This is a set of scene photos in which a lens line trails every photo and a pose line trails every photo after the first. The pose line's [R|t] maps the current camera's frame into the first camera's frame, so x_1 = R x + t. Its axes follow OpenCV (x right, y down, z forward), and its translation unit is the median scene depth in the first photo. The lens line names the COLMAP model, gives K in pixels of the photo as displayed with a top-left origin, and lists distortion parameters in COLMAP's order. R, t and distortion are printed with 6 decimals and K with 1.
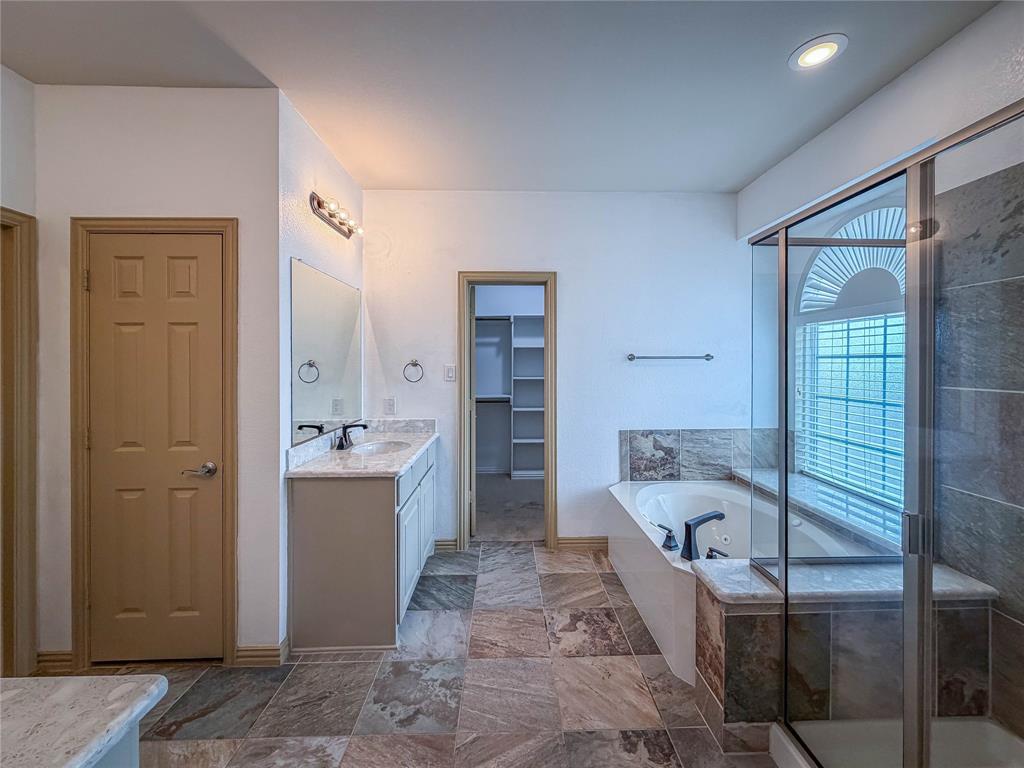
lens RADIAL K [[411.6, 0, 519.1], [0, 411.6, 365.4], [0, 0, 1]] dist [0.000574, 0.000037]
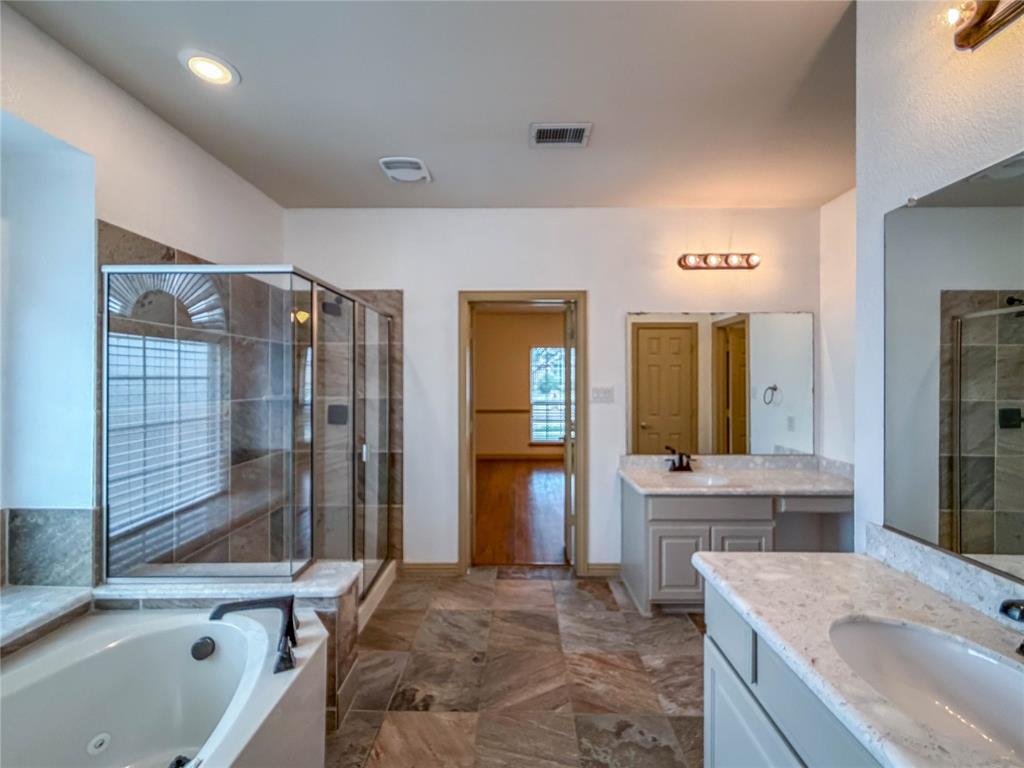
lens RADIAL K [[411.6, 0, 514.3], [0, 411.6, 379.4], [0, 0, 1]] dist [0.000574, 0.000037]
pose [[-0.998639, 0.000773, 0.052152, -0.046459], [0.001007, 0.999990, 0.004464, -0.023212], [-0.052148, 0.004511, -0.998629, 1.938649]]
